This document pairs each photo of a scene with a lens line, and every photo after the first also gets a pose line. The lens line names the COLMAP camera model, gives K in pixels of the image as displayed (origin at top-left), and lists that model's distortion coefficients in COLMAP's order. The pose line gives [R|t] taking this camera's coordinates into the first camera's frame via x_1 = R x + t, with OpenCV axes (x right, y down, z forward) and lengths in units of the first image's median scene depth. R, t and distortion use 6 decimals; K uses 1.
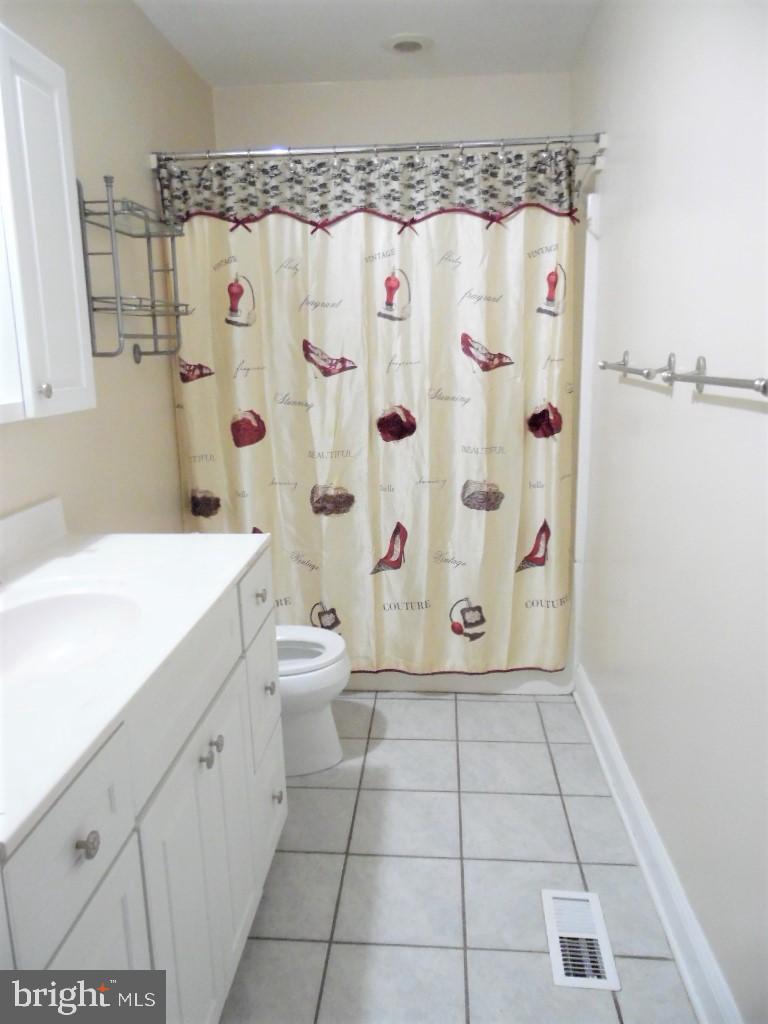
lens RADIAL K [[772.4, 0, 381.4], [0, 772.4, 510.1], [0, 0, 1]] dist [-0.035285, 0.079935]
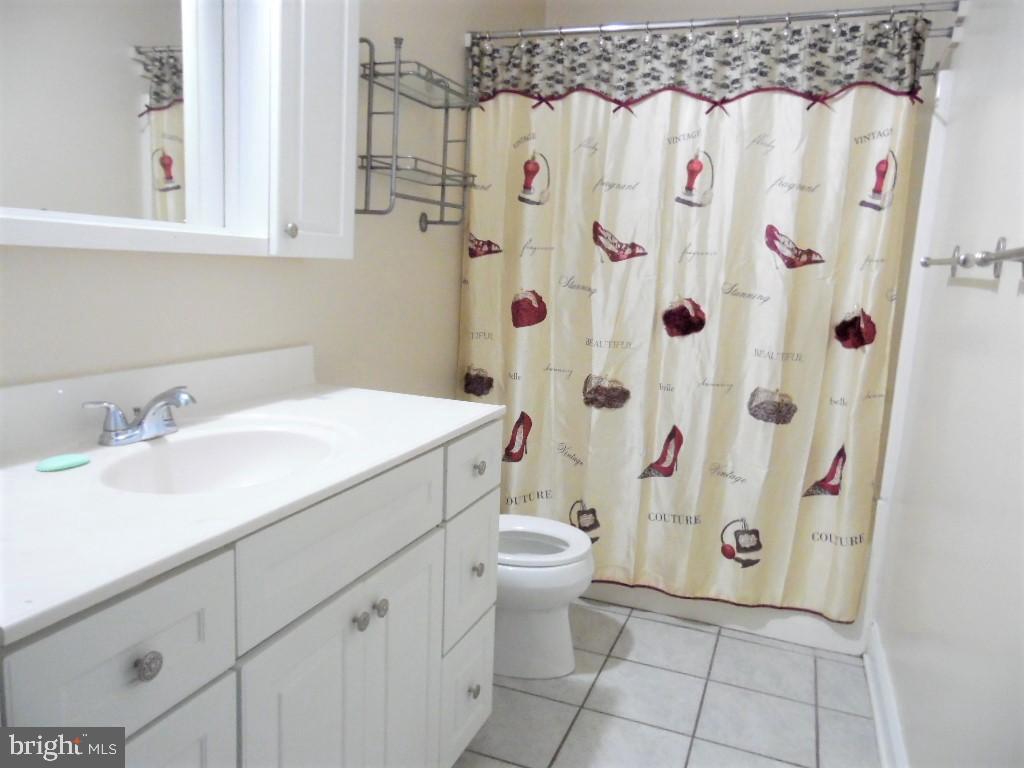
lens RADIAL K [[772.4, 0, 513.7], [0, 772.4, 381.0], [0, 0, 1]] dist [-0.035285, 0.079935]
pose [[0.956608, 0.111901, -0.269035, 0.083658], [-0.127968, 0.990850, -0.042889, 0.028490], [0.261775, 0.075456, 0.962175, 0.072004]]
